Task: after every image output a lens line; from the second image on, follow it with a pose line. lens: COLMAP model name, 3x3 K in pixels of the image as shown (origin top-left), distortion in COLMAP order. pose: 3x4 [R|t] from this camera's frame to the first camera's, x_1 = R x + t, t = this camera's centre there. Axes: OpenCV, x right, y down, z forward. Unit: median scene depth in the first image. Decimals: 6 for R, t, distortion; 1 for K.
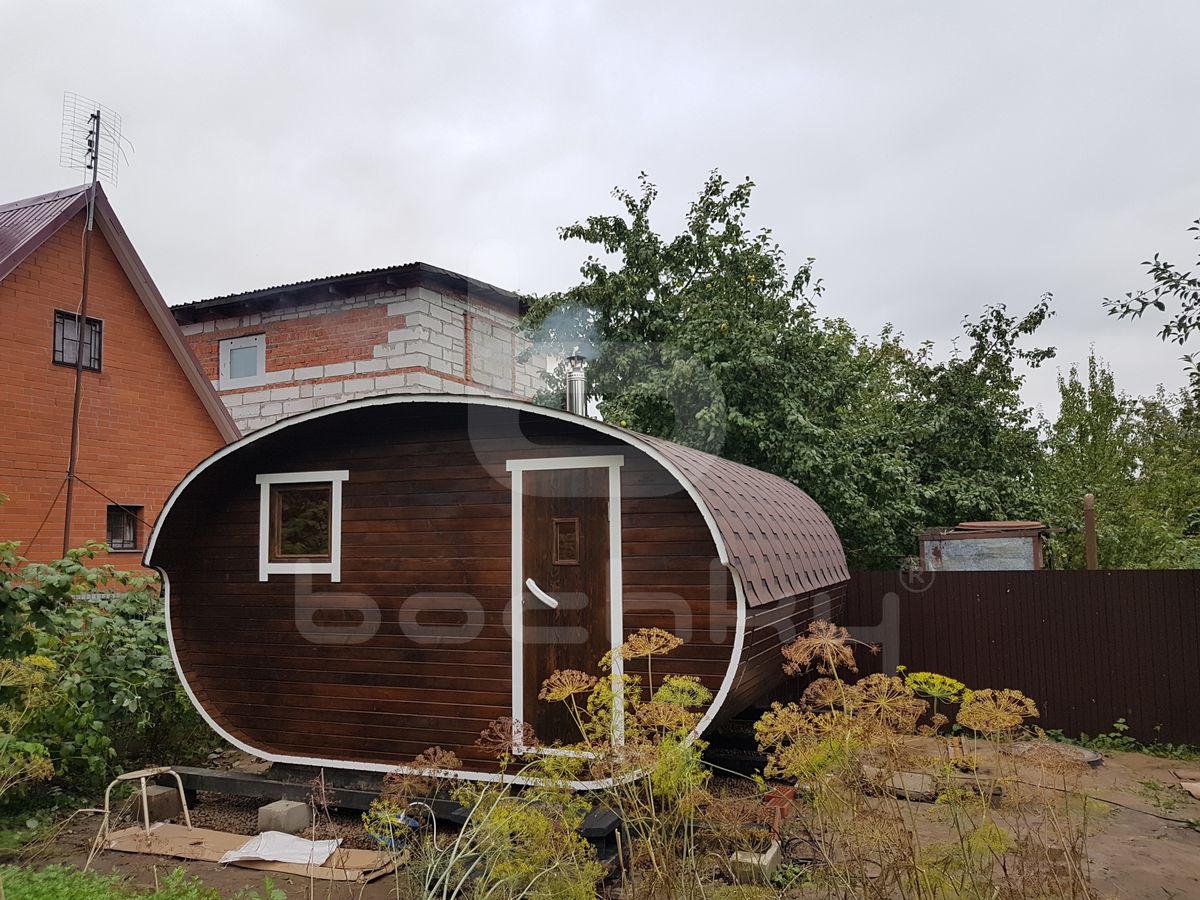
lens RADIAL K [[942.6, 0, 598.4], [0, 942.6, 454.2], [0, 0, 1]] dist [-0.008500, -0.014801]
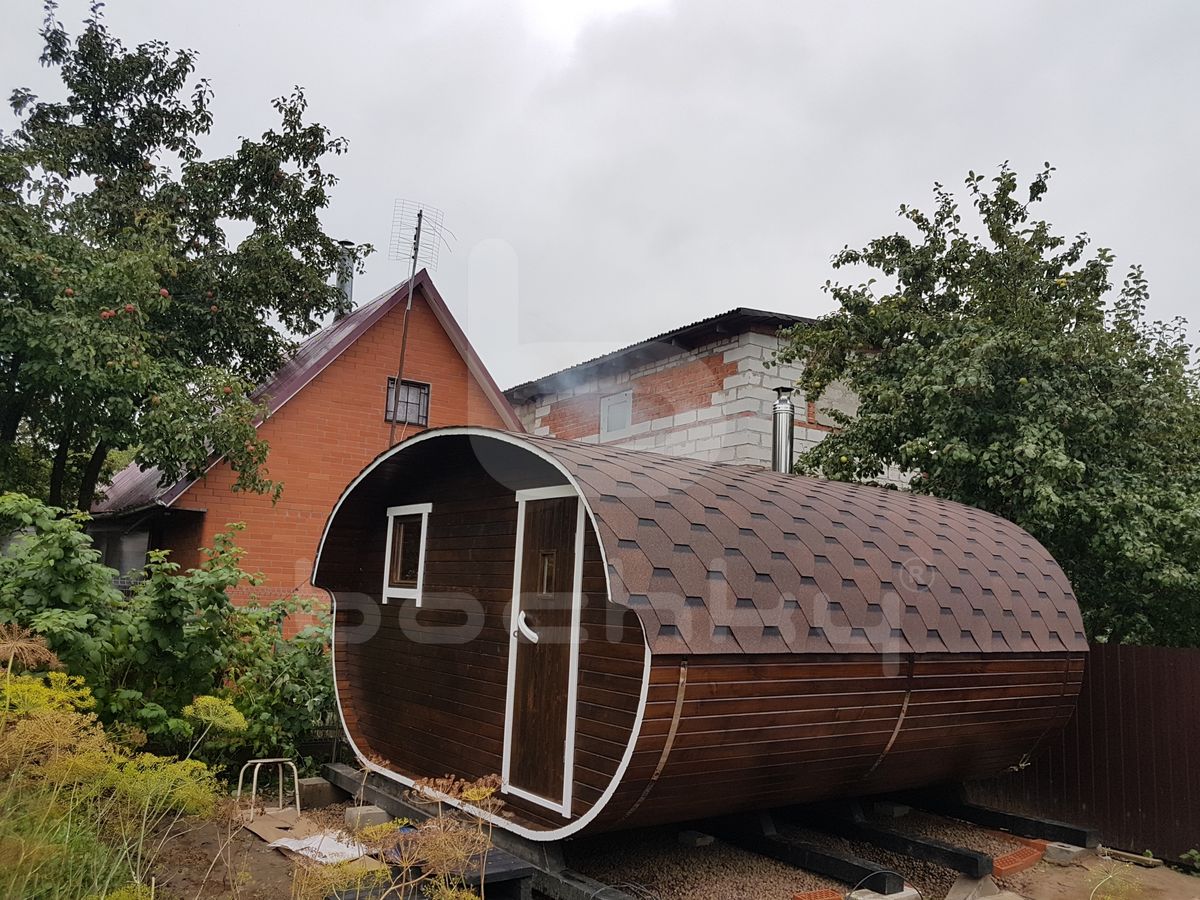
lens RADIAL K [[942.6, 0, 603.0], [0, 942.6, 446.9], [0, 0, 1]] dist [-0.008500, -0.014801]
pose [[0.856989, -0.030409, -0.514437, 0.239538], [-0.003378, 0.997905, -0.064613, 0.011567], [0.515324, 0.057111, 0.855091, 0.091982]]
